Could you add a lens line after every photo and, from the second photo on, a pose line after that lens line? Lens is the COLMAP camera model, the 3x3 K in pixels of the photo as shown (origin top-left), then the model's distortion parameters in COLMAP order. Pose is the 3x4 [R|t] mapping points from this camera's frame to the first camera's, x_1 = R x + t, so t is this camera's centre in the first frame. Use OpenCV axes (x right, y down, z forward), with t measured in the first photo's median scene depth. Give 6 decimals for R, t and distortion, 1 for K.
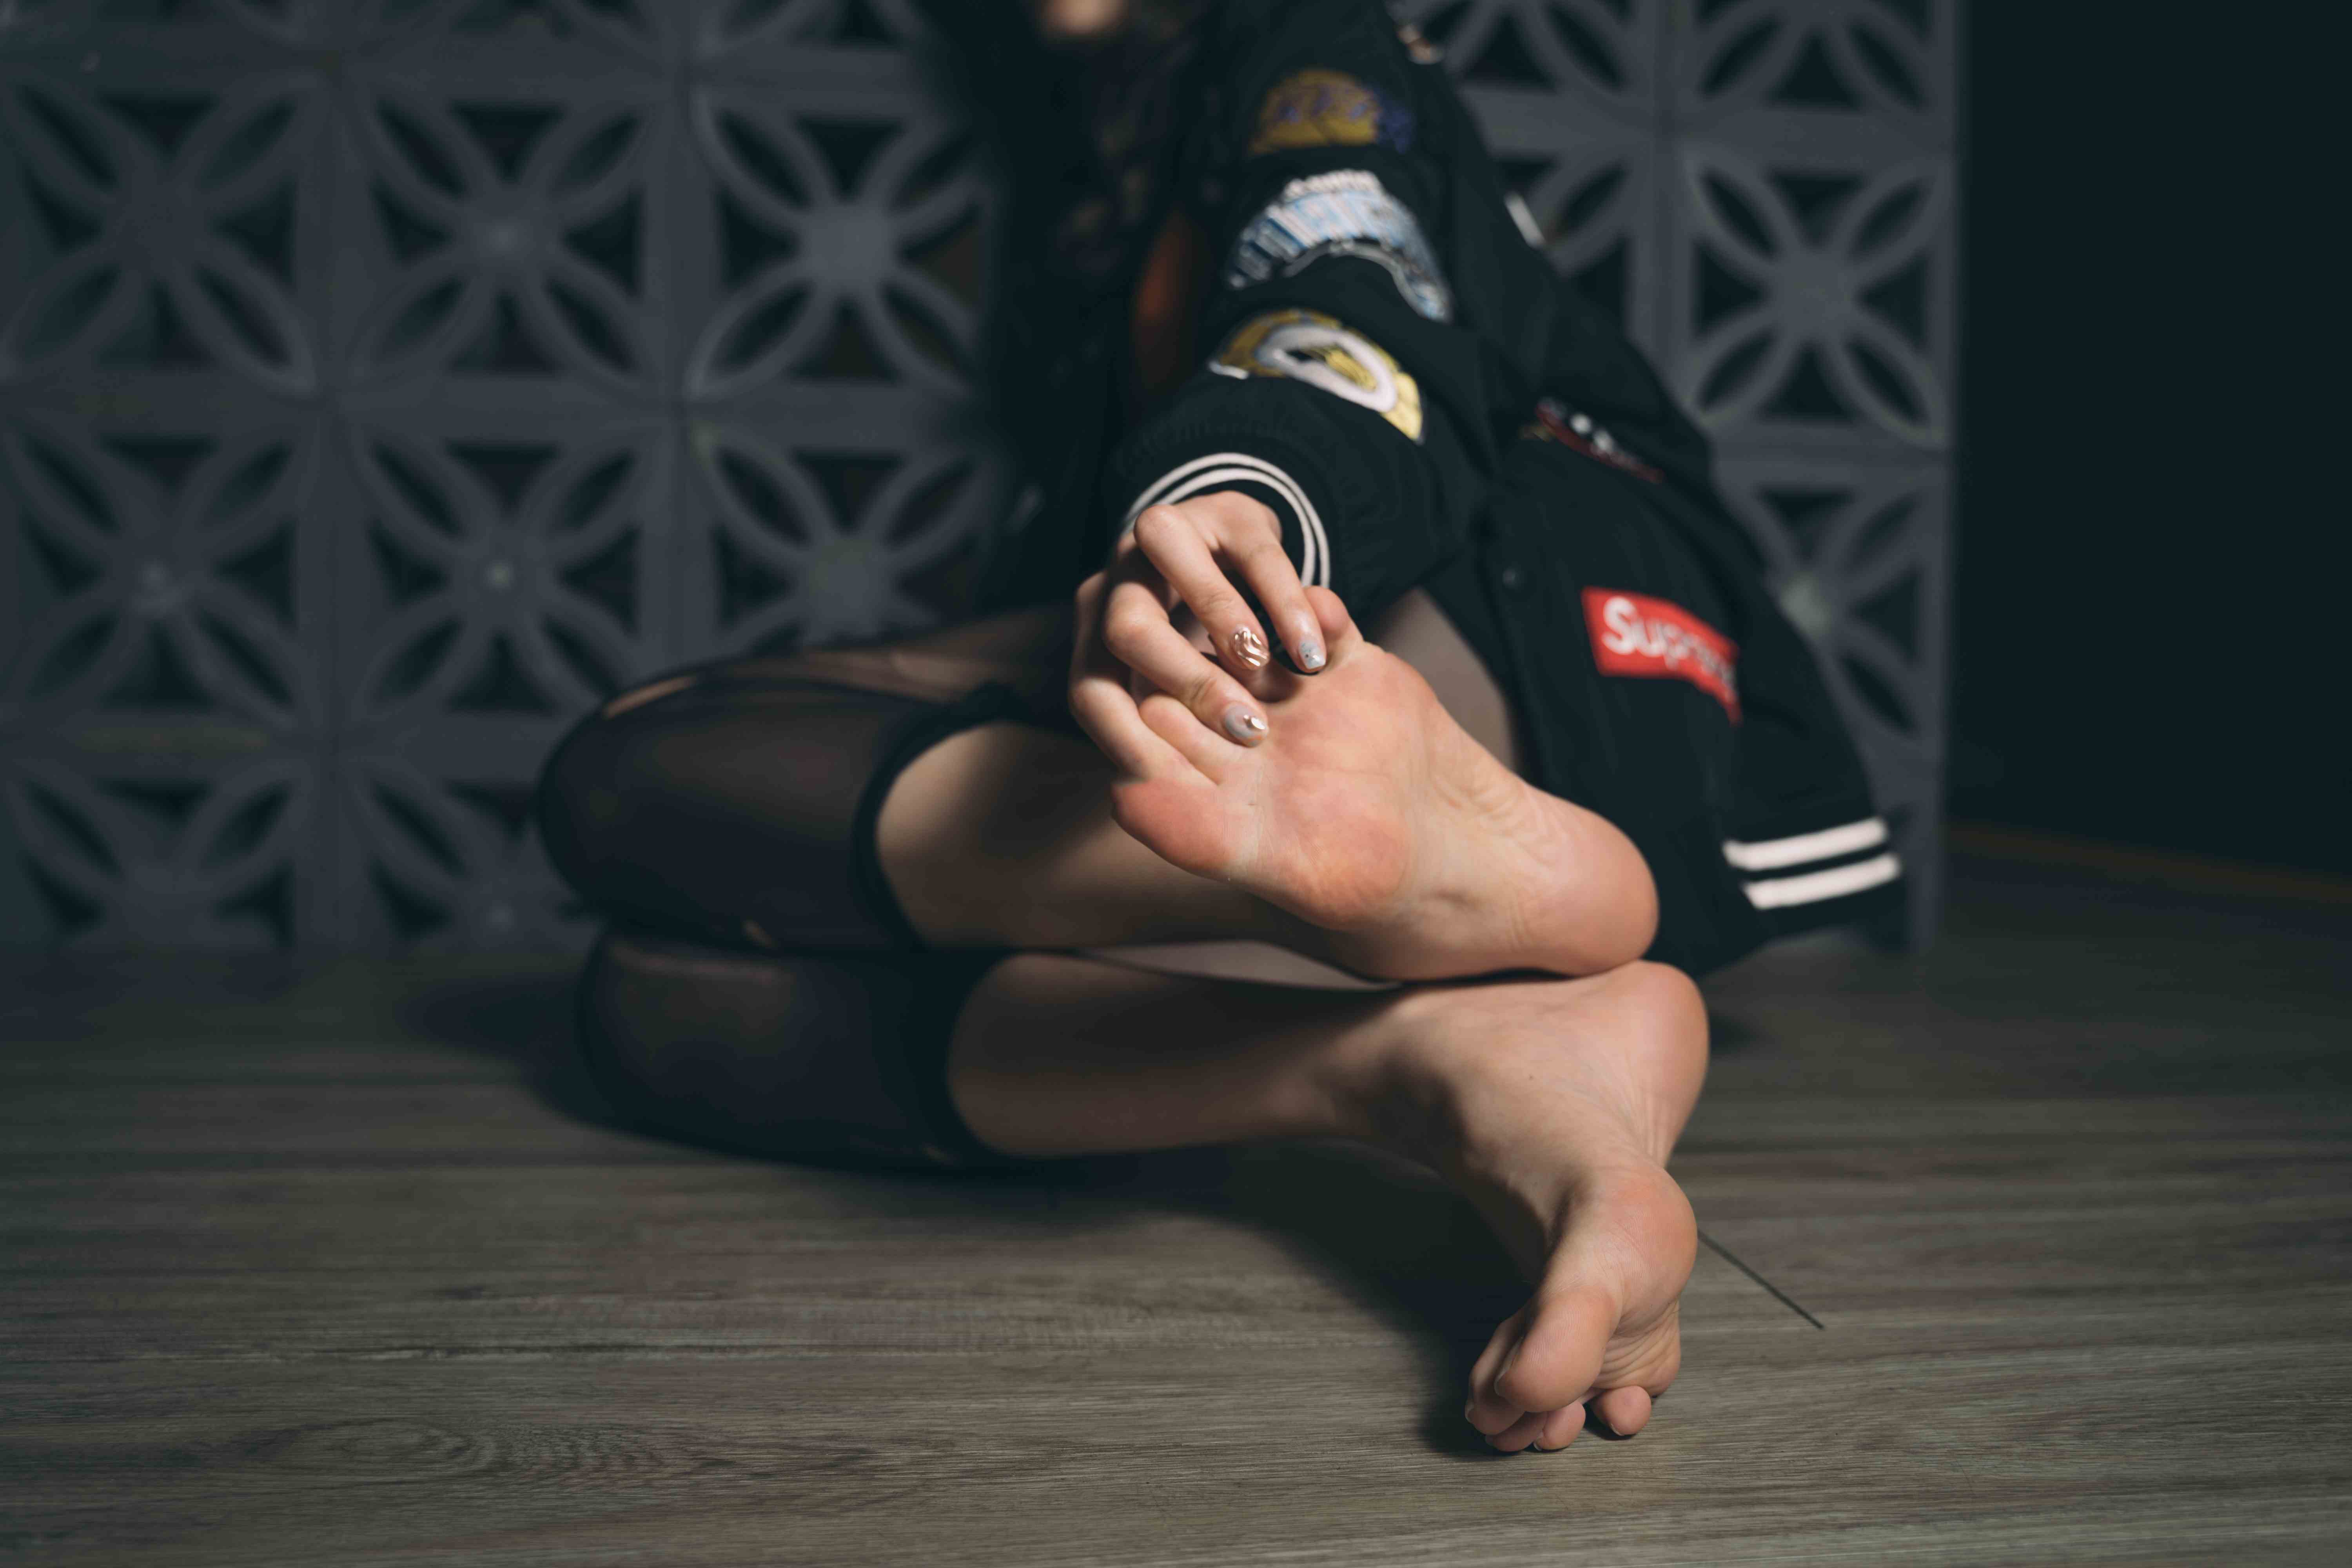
lens RADIAL K [[1935.1, 0, 1177.0], [0, 1935.1, 783.7], [0, 0, 1]] dist [-0.105256, 0.081602]
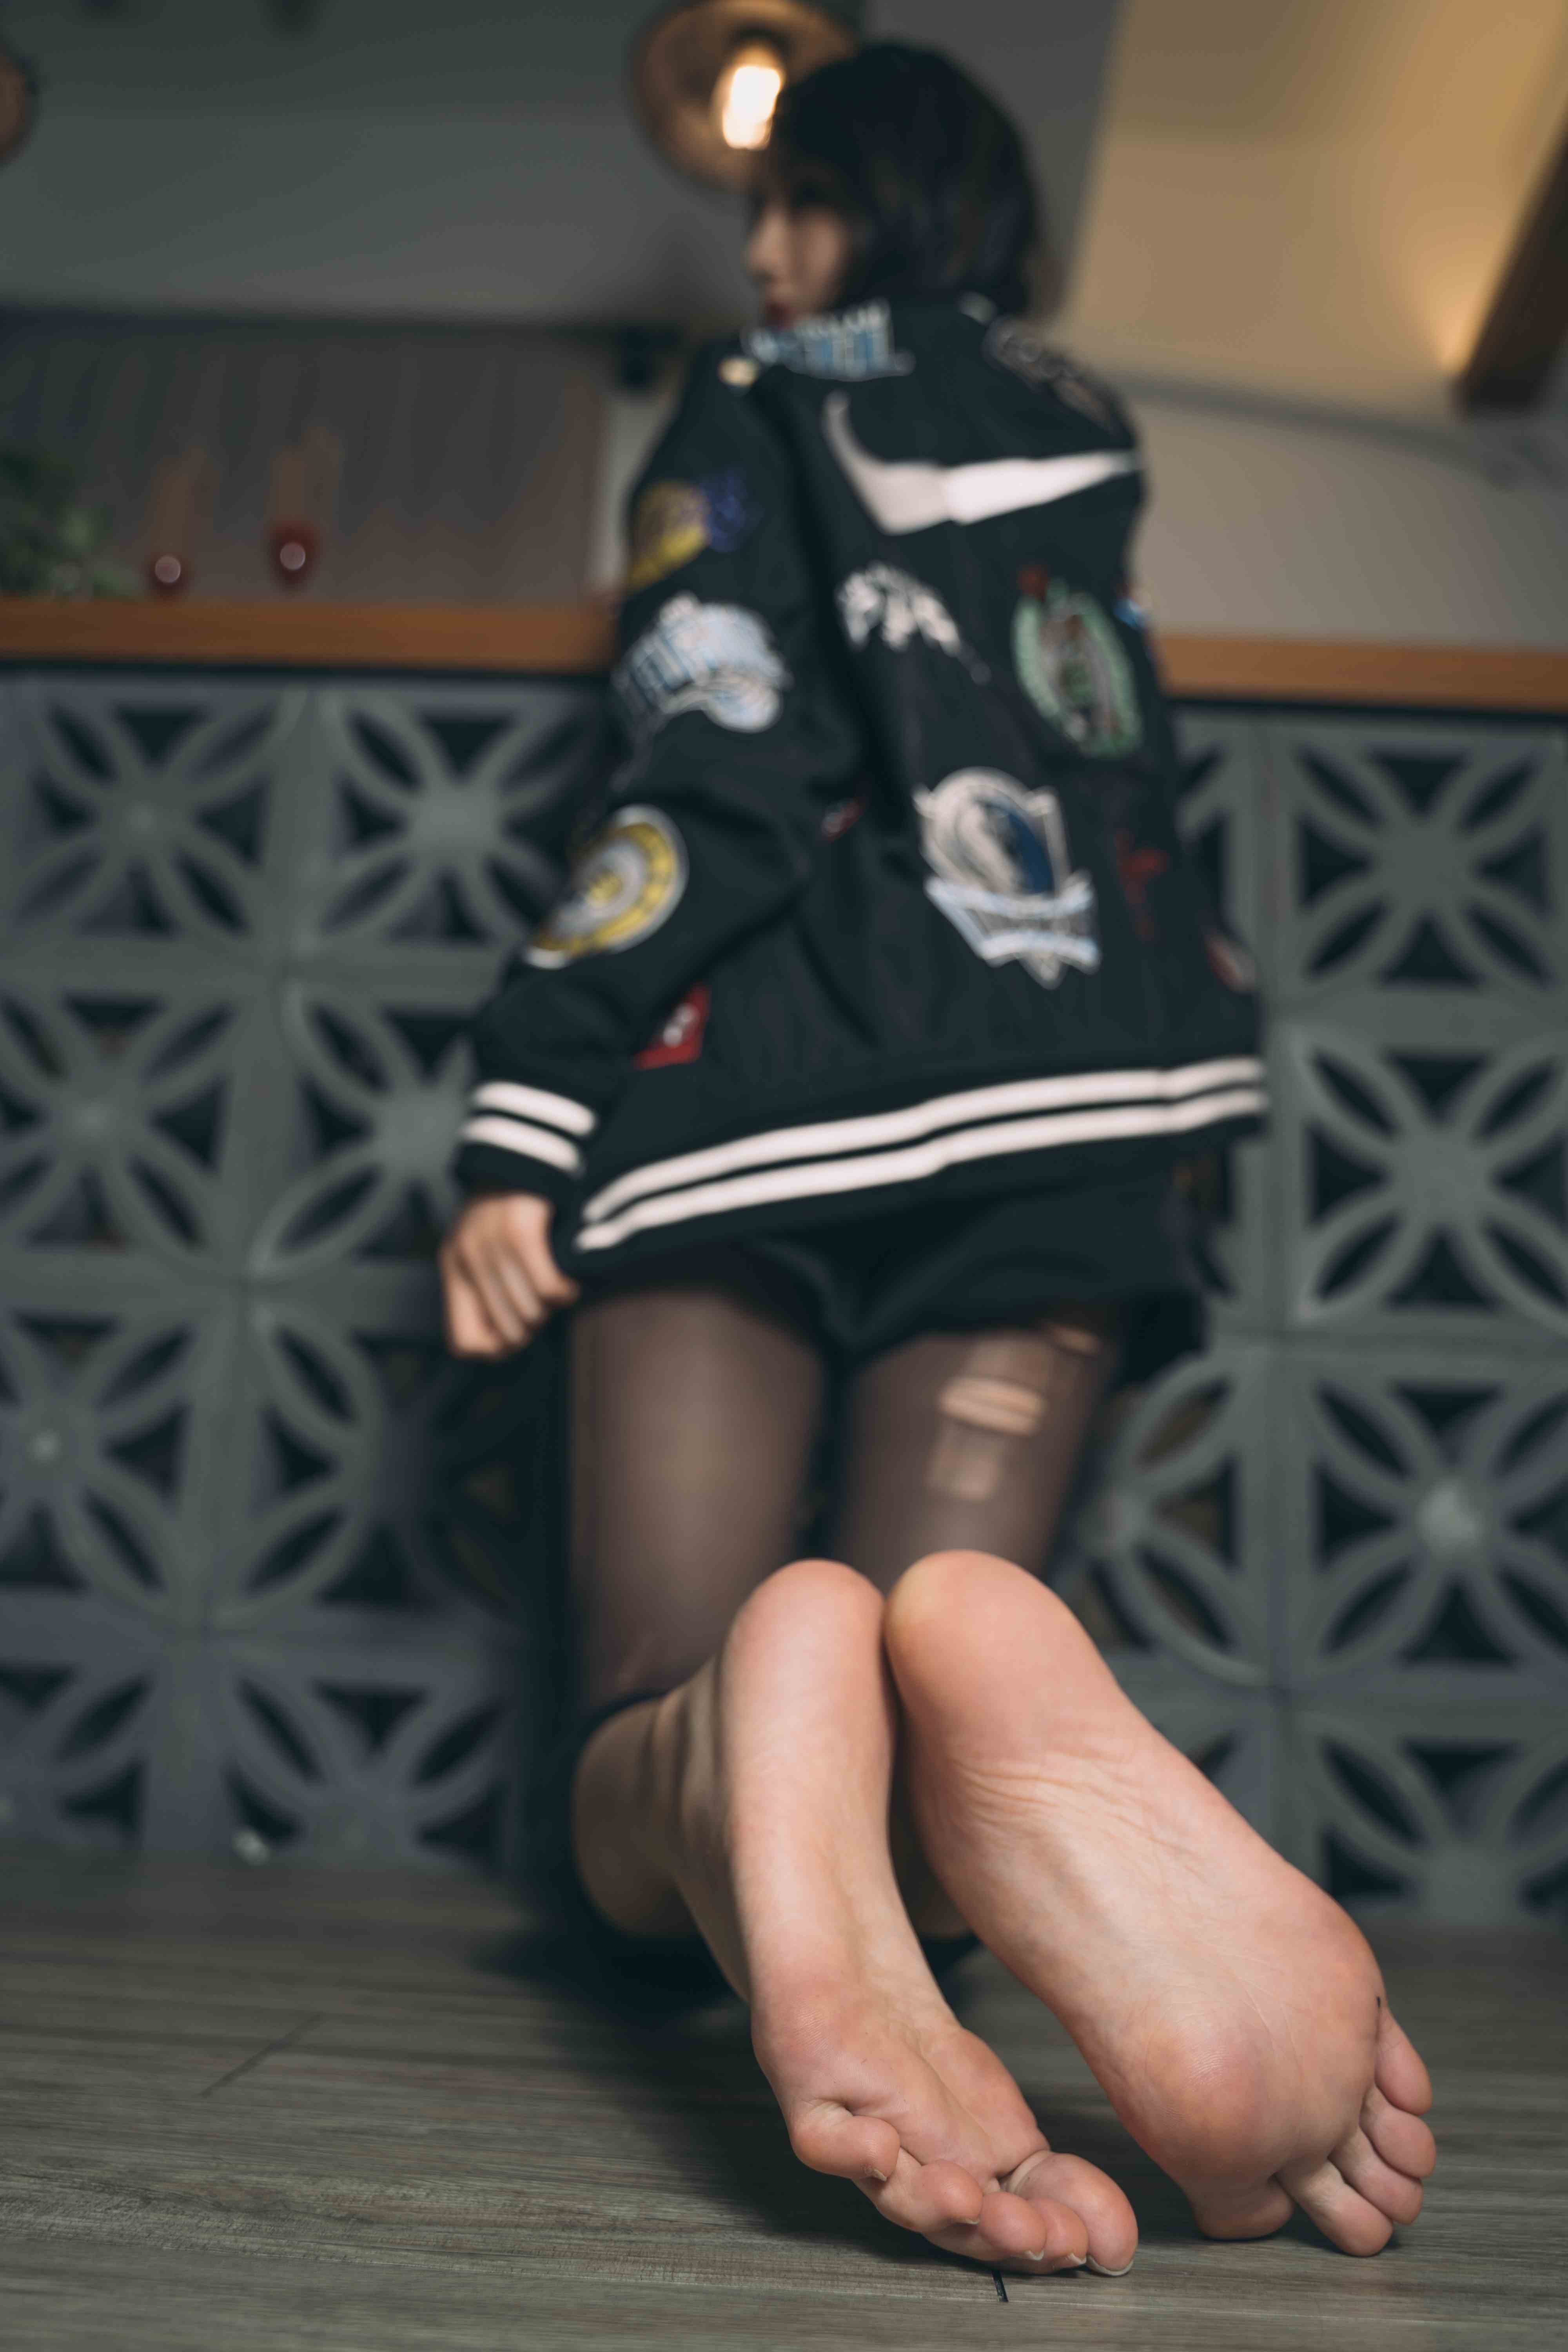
lens RADIAL K [[1935.1, 0, 787.6], [0, 1935.1, 1184.9], [0, 0, 1]] dist [-0.105256, 0.081602]
pose [[0.989983, -0.005022, -0.141094, 0.338704], [-0.038712, 0.951411, -0.305481, 0.099152], [0.135773, 0.307884, 0.941687, 0.179018]]
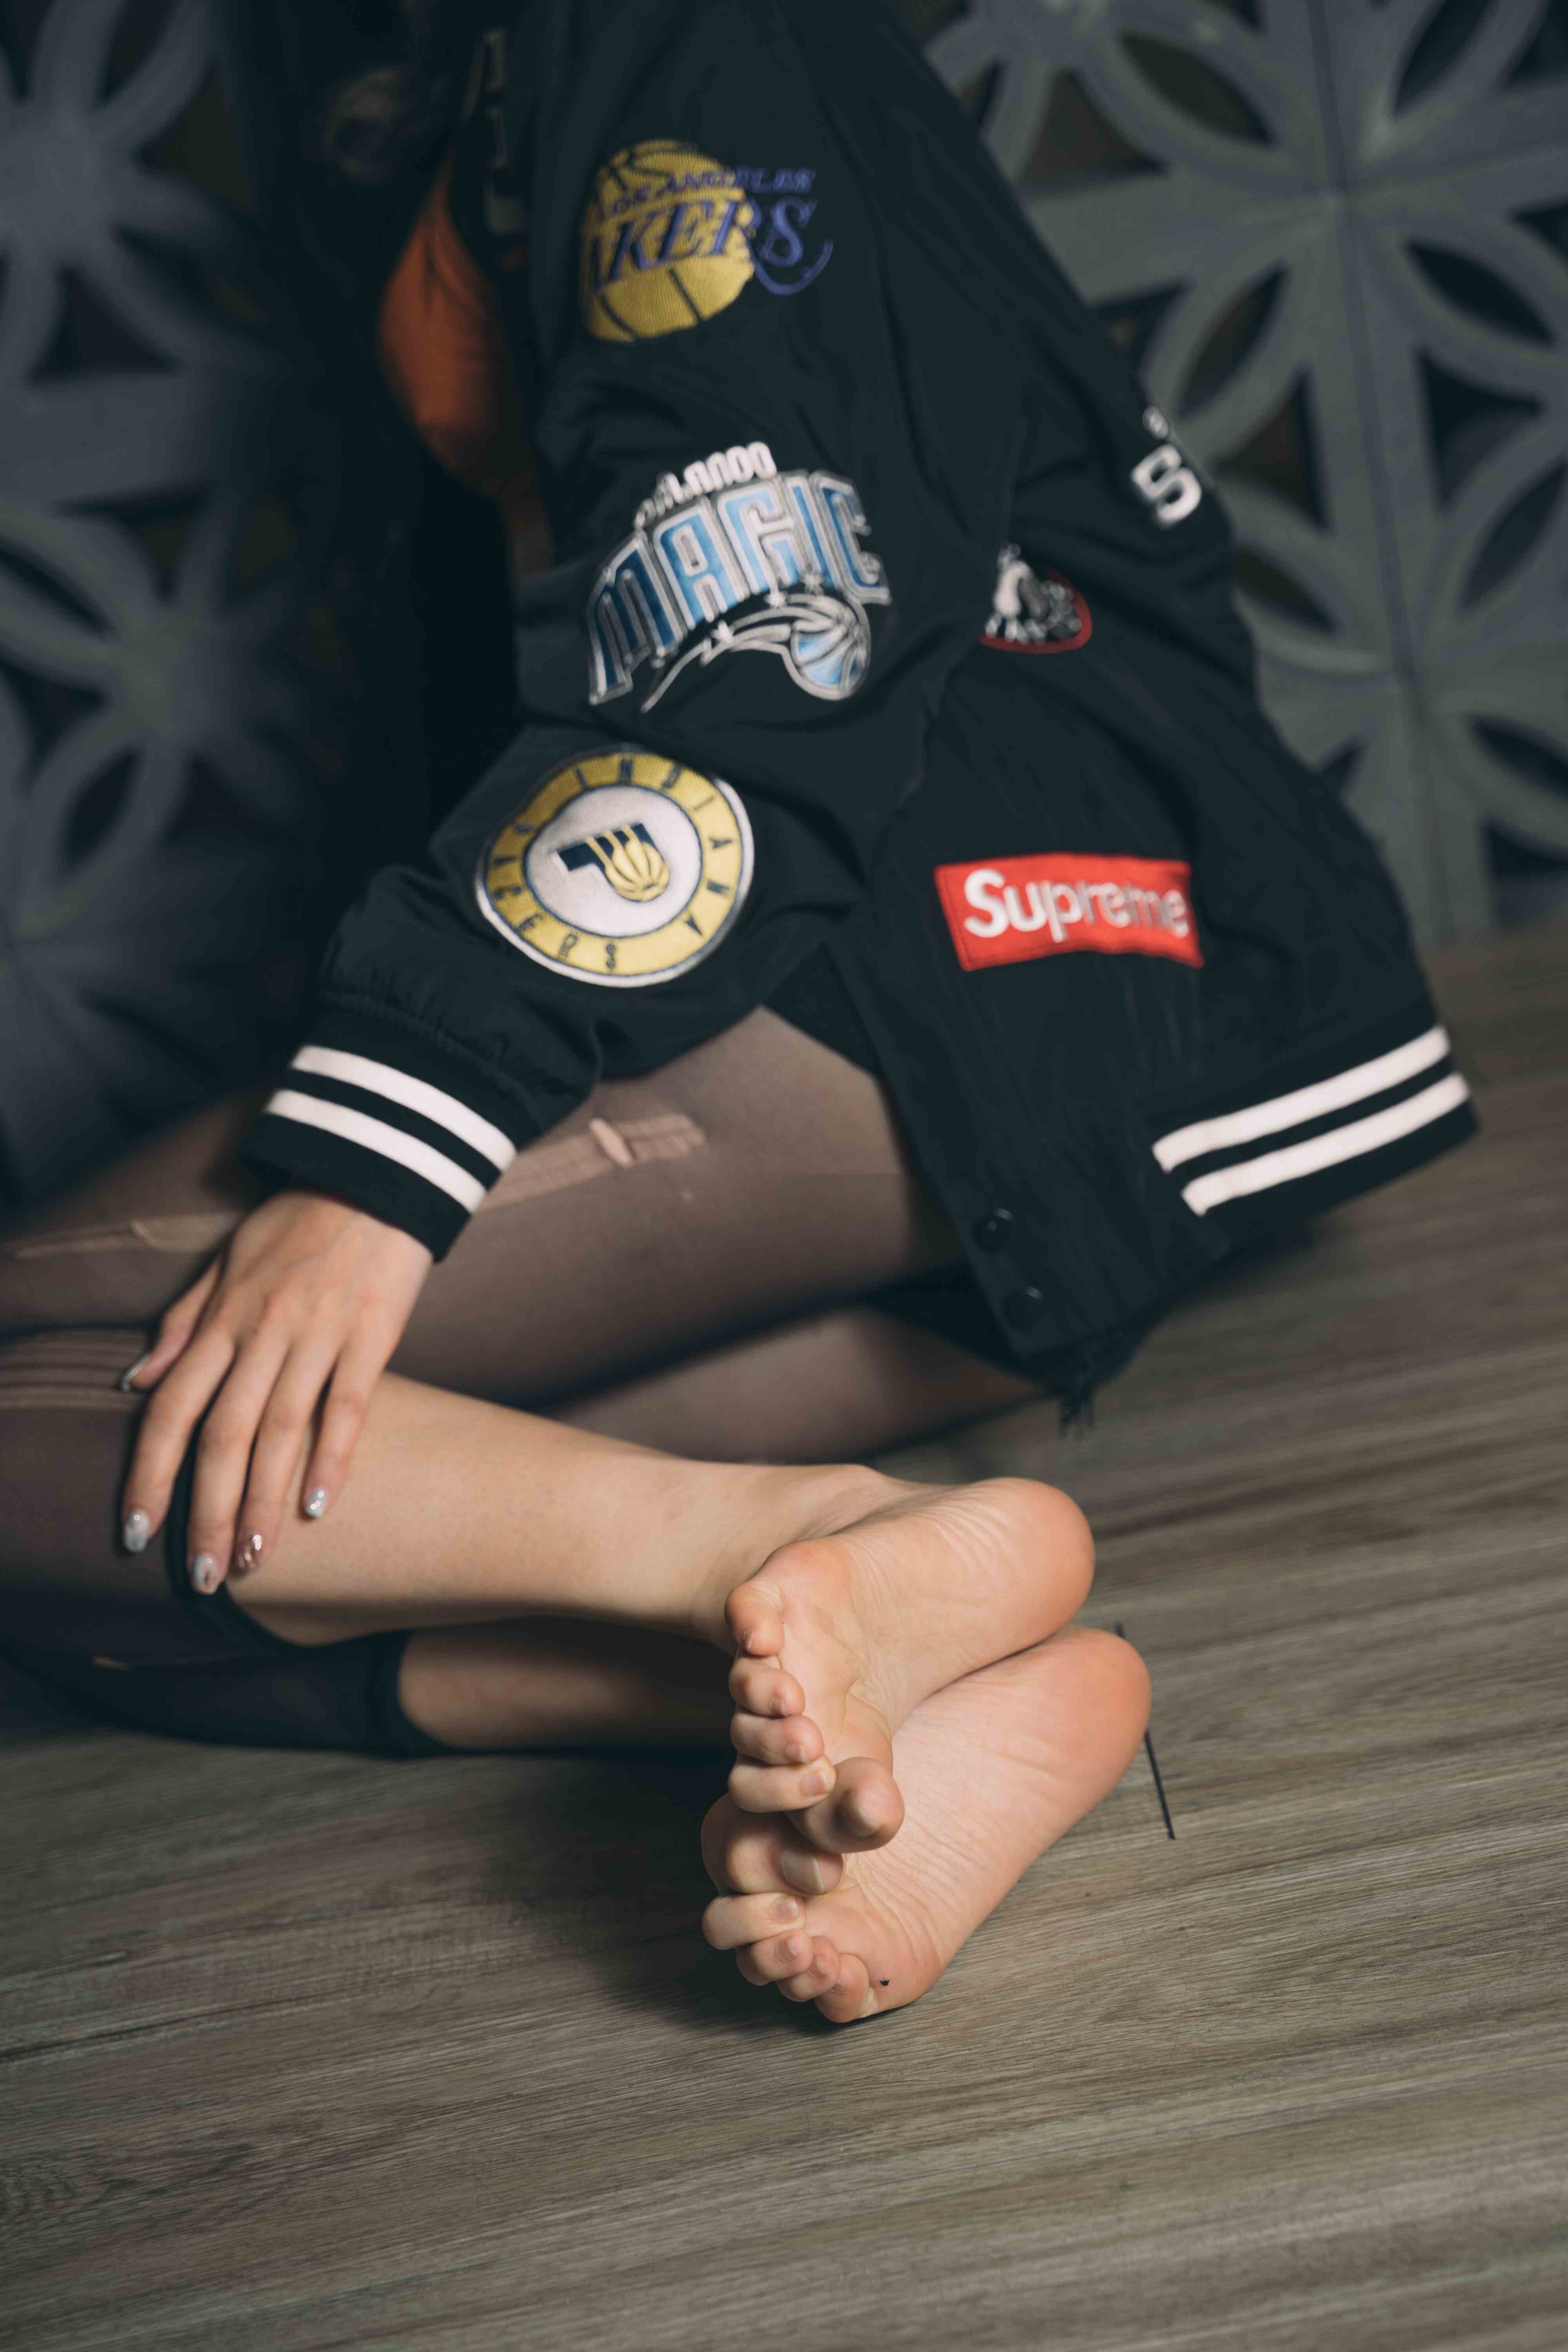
lens RADIAL K [[3938.9, 0, 782.1], [0, 3938.9, 1161.0], [0, 0, 1]] dist [0.233348, 0.000000]
pose [[0.974202, -0.169655, -0.148824, 0.482432], [0.206392, 0.936518, 0.283439, -0.651720], [0.091289, -0.306842, 0.947372, -0.856851]]
